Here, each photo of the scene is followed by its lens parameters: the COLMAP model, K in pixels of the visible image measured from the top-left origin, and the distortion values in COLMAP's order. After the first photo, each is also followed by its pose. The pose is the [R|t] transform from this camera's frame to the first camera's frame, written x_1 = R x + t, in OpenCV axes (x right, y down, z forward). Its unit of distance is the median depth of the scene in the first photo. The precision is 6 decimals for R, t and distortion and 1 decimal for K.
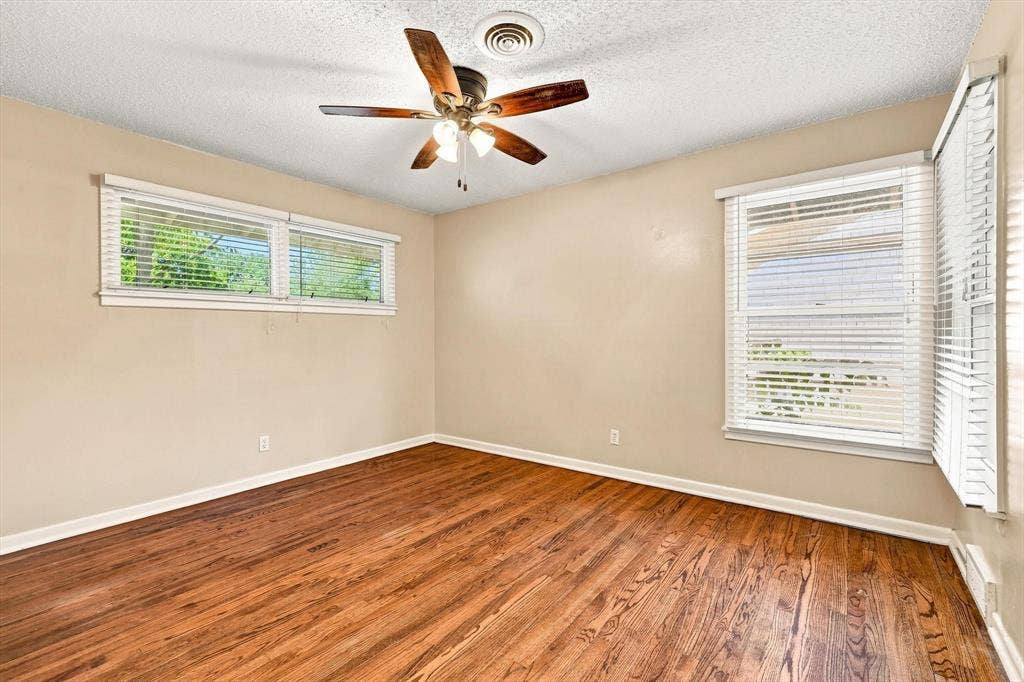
lens RADIAL K [[446.1, 0, 512.6], [0, 446.1, 336.8], [0, 0, 1]] dist [0.001757, 0.000143]
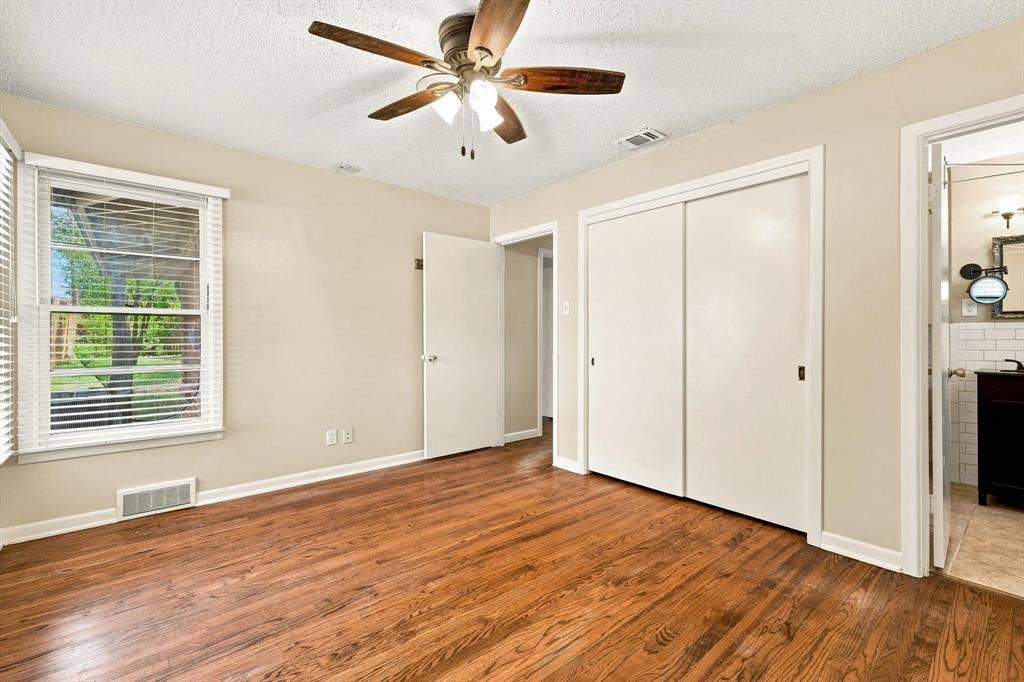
lens RADIAL K [[446.1, 0, 512.6], [0, 446.1, 336.8], [0, 0, 1]] dist [0.001757, 0.000143]
pose [[-0.976636, 0.006296, 0.214808, -0.402528], [0.007274, 0.999966, 0.003765, 0.005437], [-0.214777, 0.005240, -0.976649, 1.945900]]
